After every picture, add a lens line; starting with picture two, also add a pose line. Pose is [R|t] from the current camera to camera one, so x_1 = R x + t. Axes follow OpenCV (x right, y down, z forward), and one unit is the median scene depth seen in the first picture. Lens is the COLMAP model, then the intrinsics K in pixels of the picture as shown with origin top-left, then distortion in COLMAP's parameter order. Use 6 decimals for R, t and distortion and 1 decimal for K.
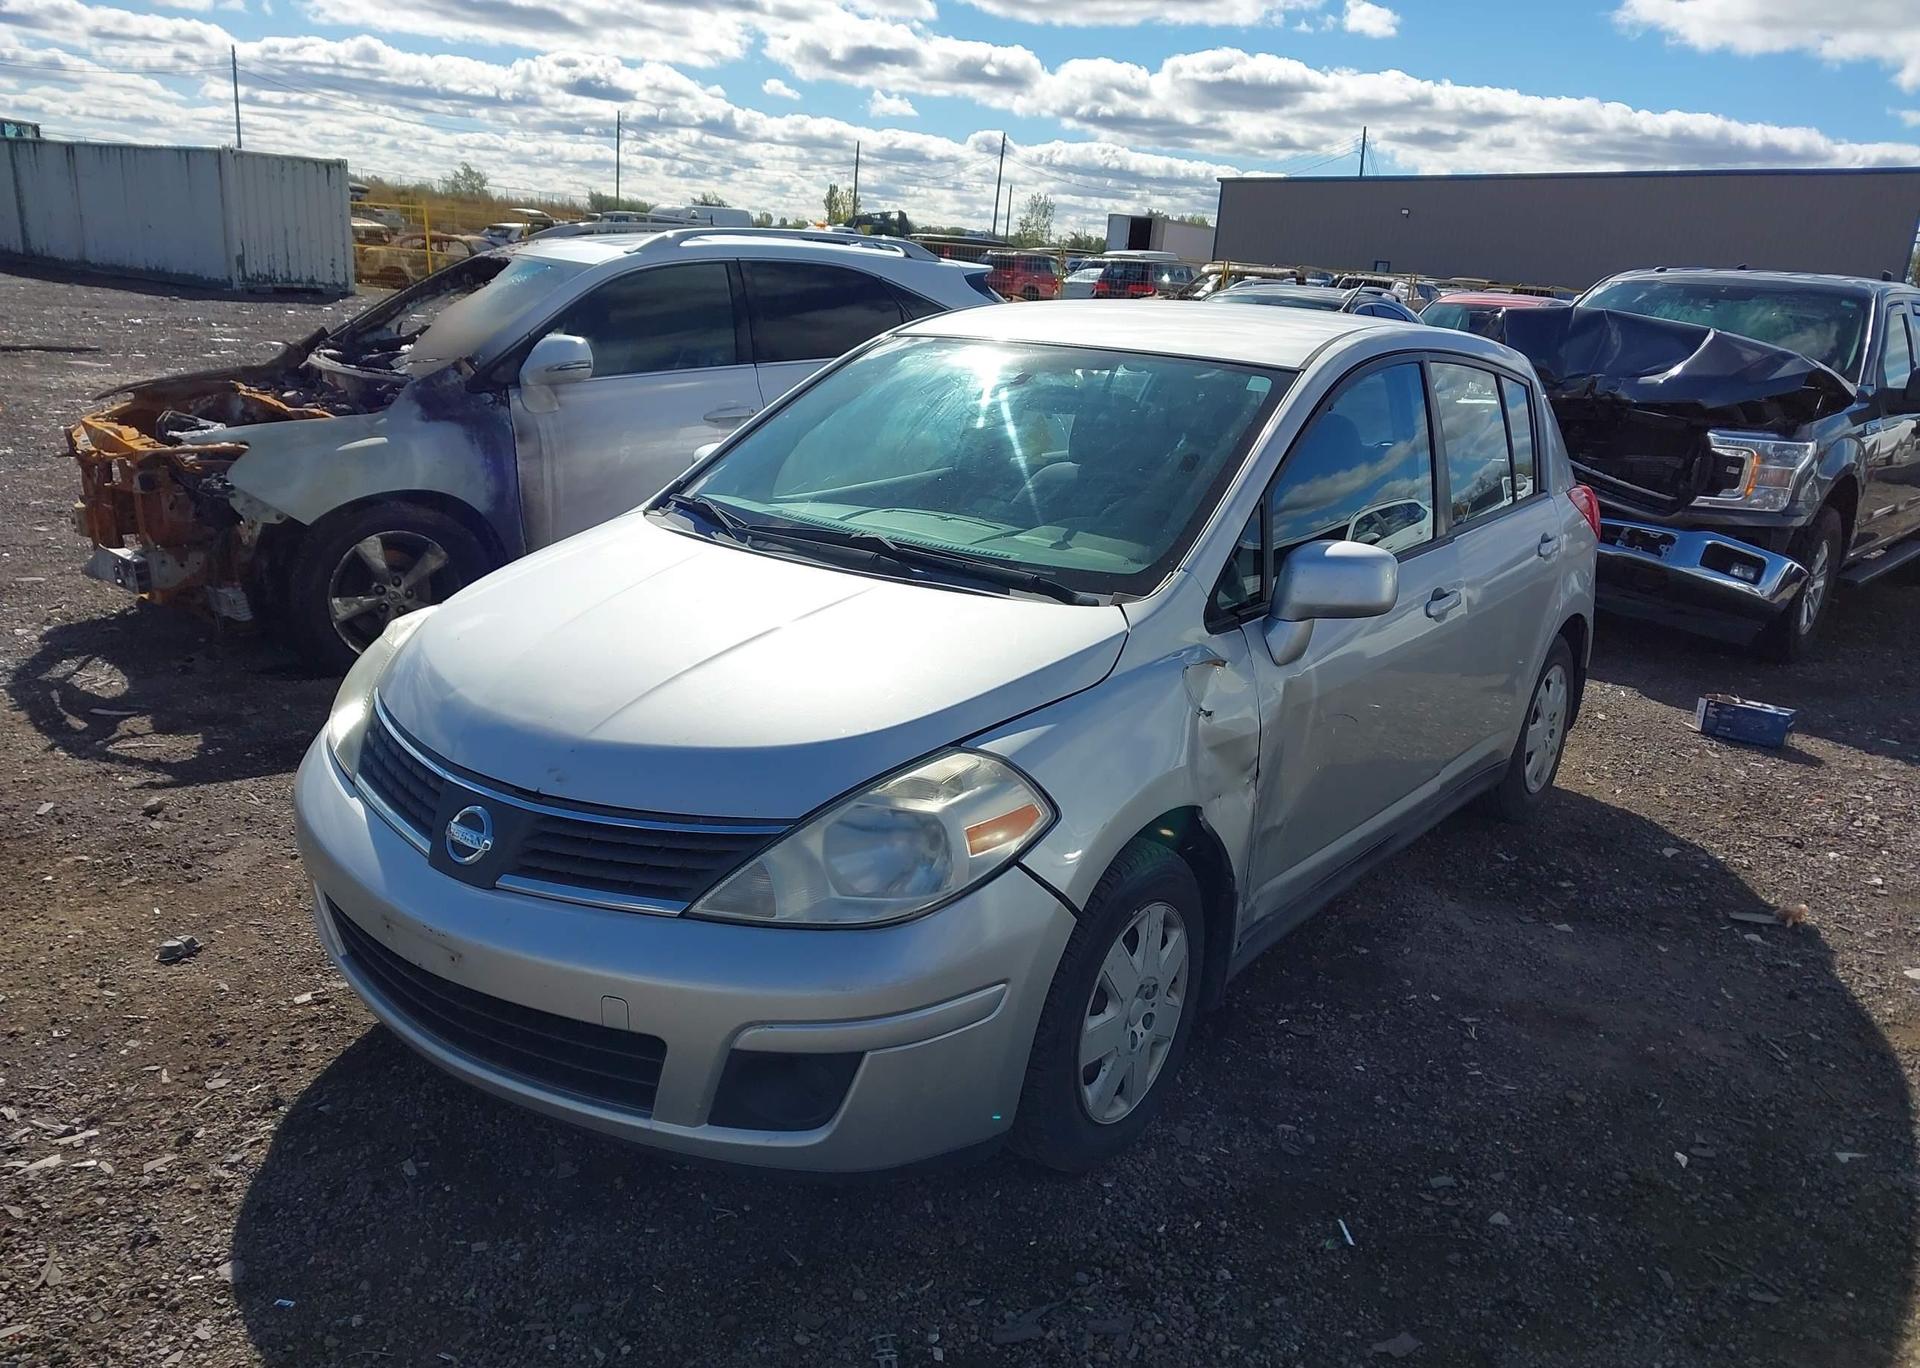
lens RADIAL K [[1530.7, 0, 984.0], [0, 1530.7, 718.3], [0, 0, 1]] dist [0.016110, -0.005829]
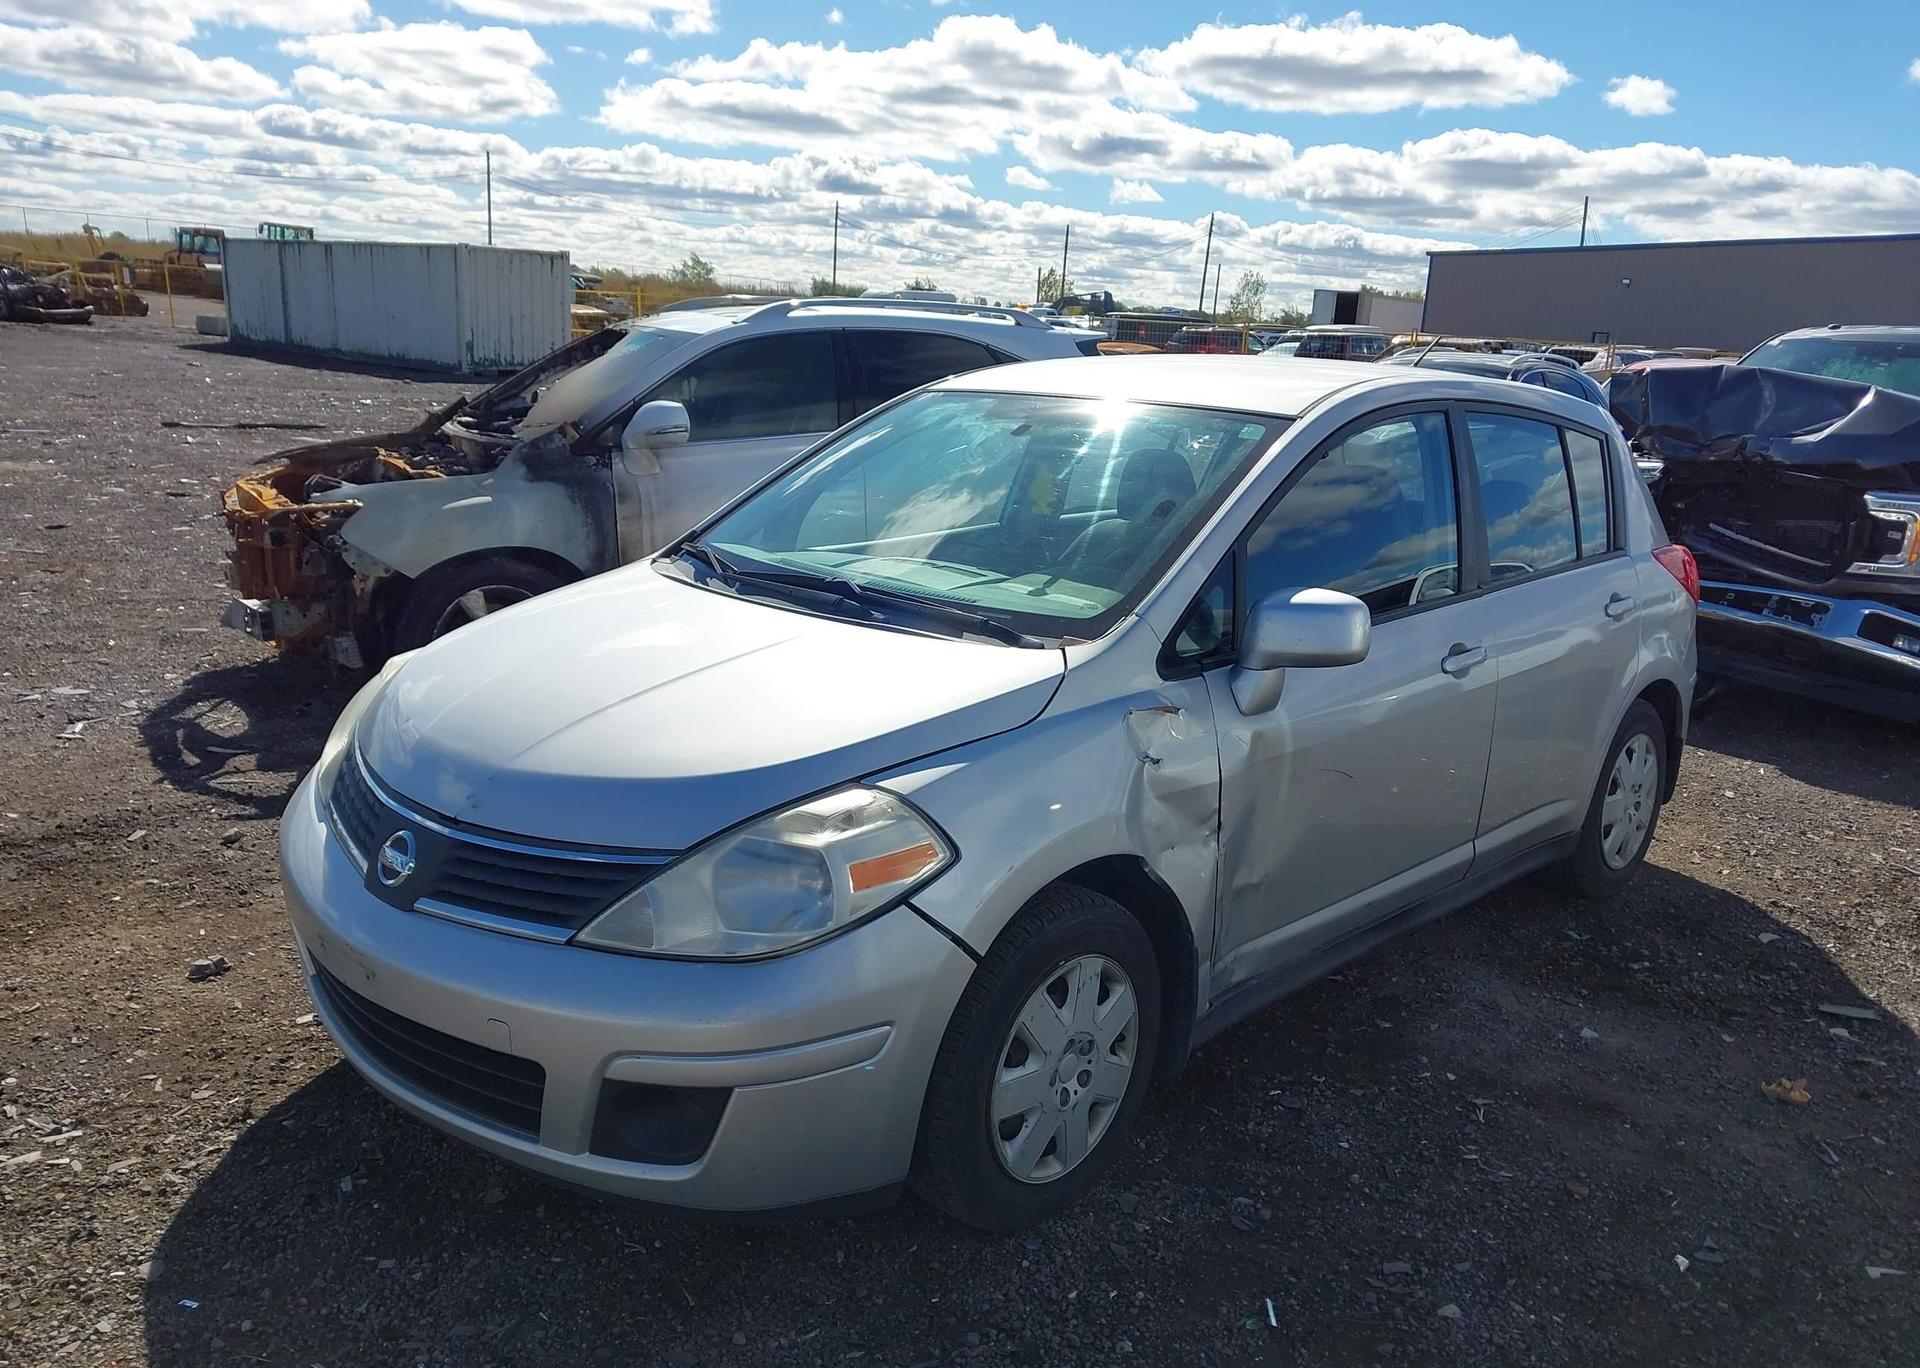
lens RADIAL K [[1530.7, 0, 984.0], [0, 1530.7, 718.3], [0, 0, 1]] dist [0.016110, -0.005829]
pose [[0.990595, 0.019017, -0.135501, 0.149271], [-0.025581, 0.998574, -0.046866, 0.015500], [0.134416, 0.049892, 0.989668, 0.019792]]
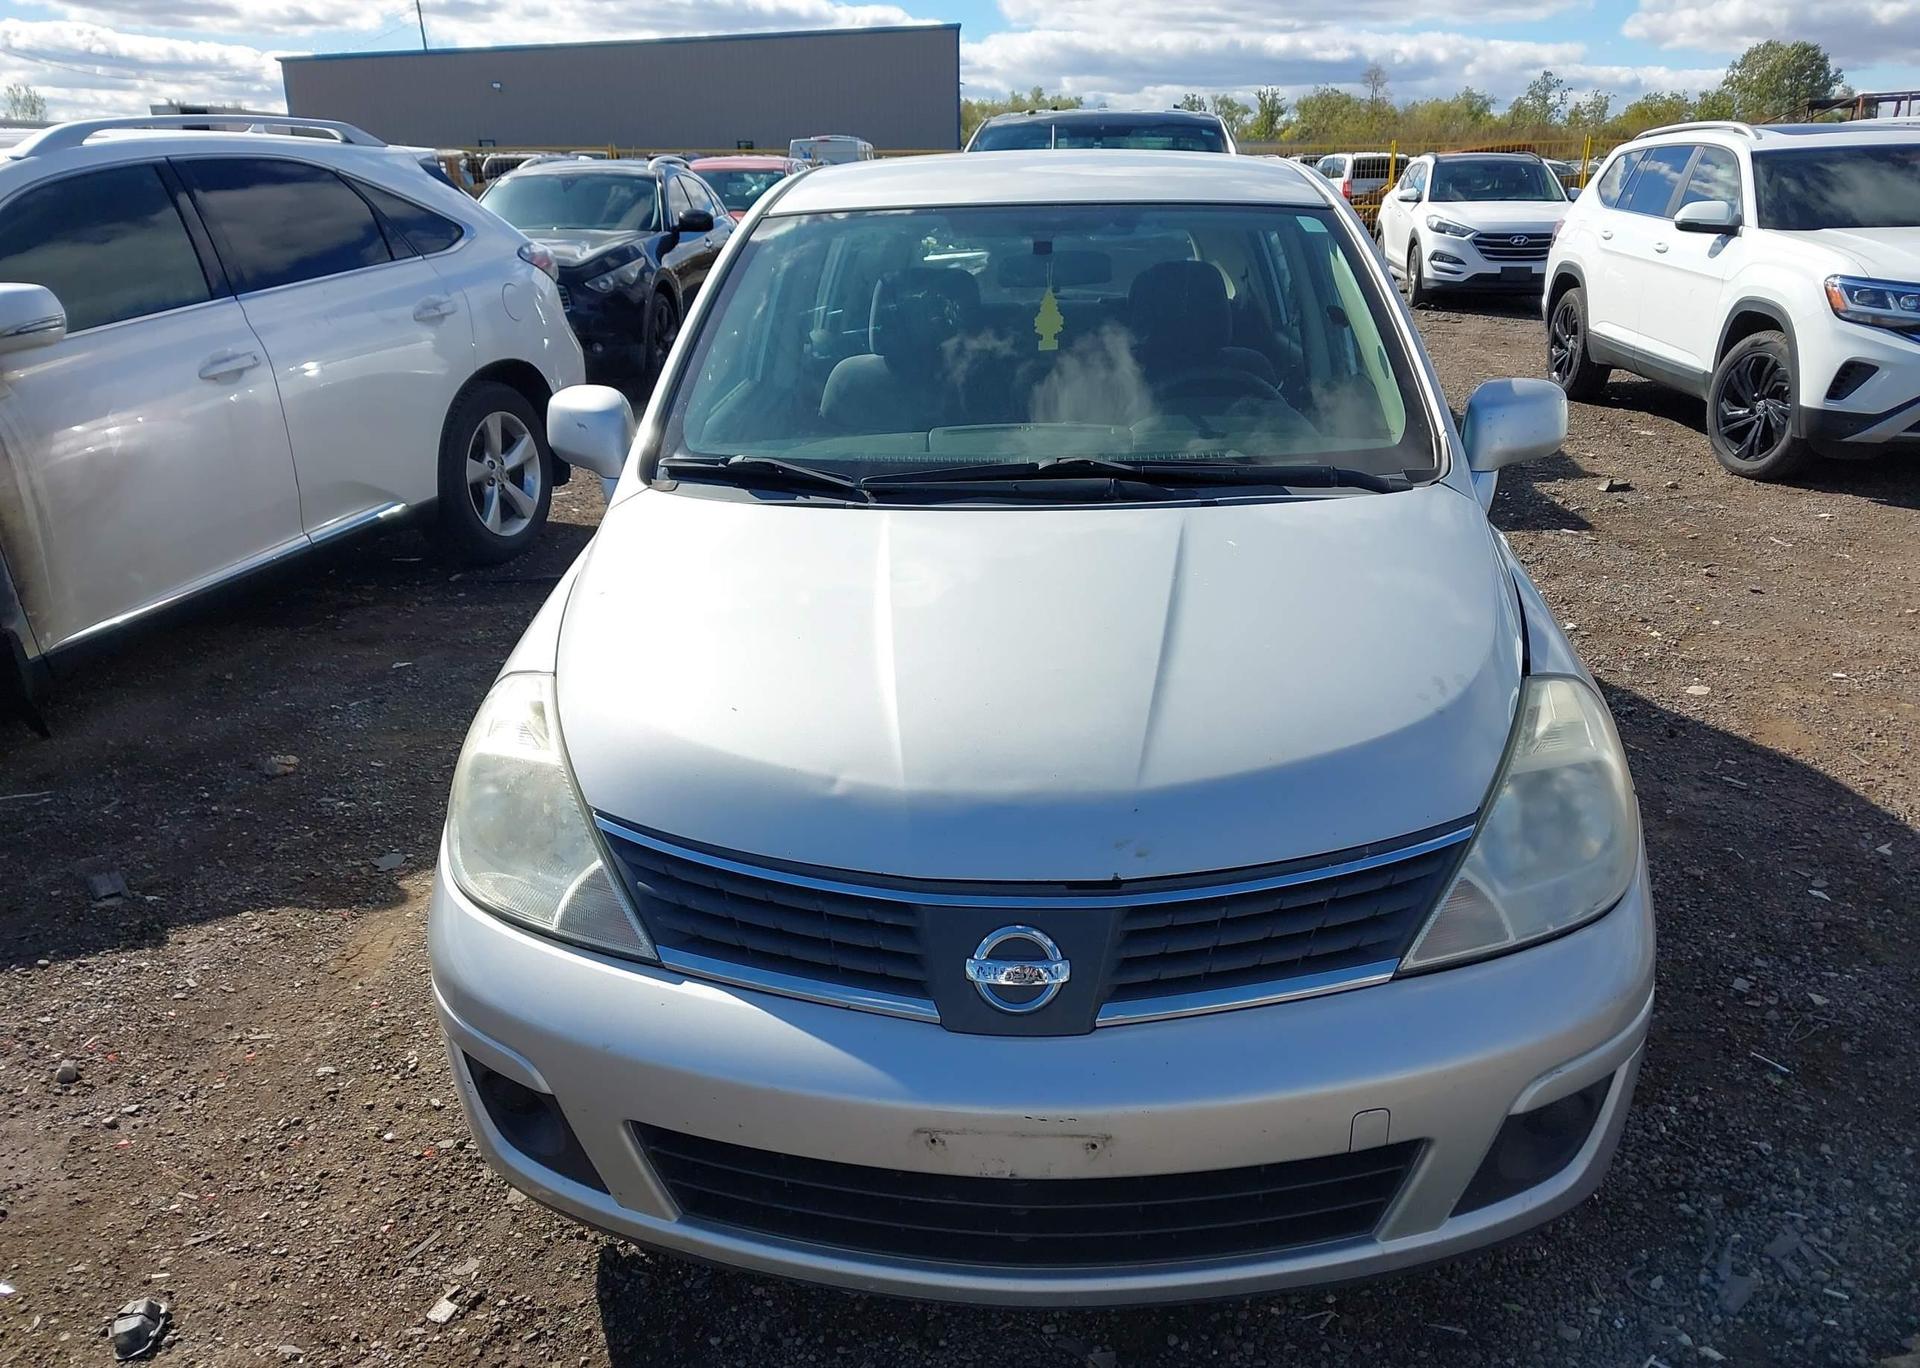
lens RADIAL K [[1530.7, 0, 984.0], [0, 1530.7, 718.3], [0, 0, 1]] dist [0.016110, -0.005829]
pose [[0.843540, -0.247910, 0.476425, -0.495581], [0.213409, 0.968771, 0.126252, -0.094180], [-0.492845, -0.004825, 0.870104, 0.319236]]
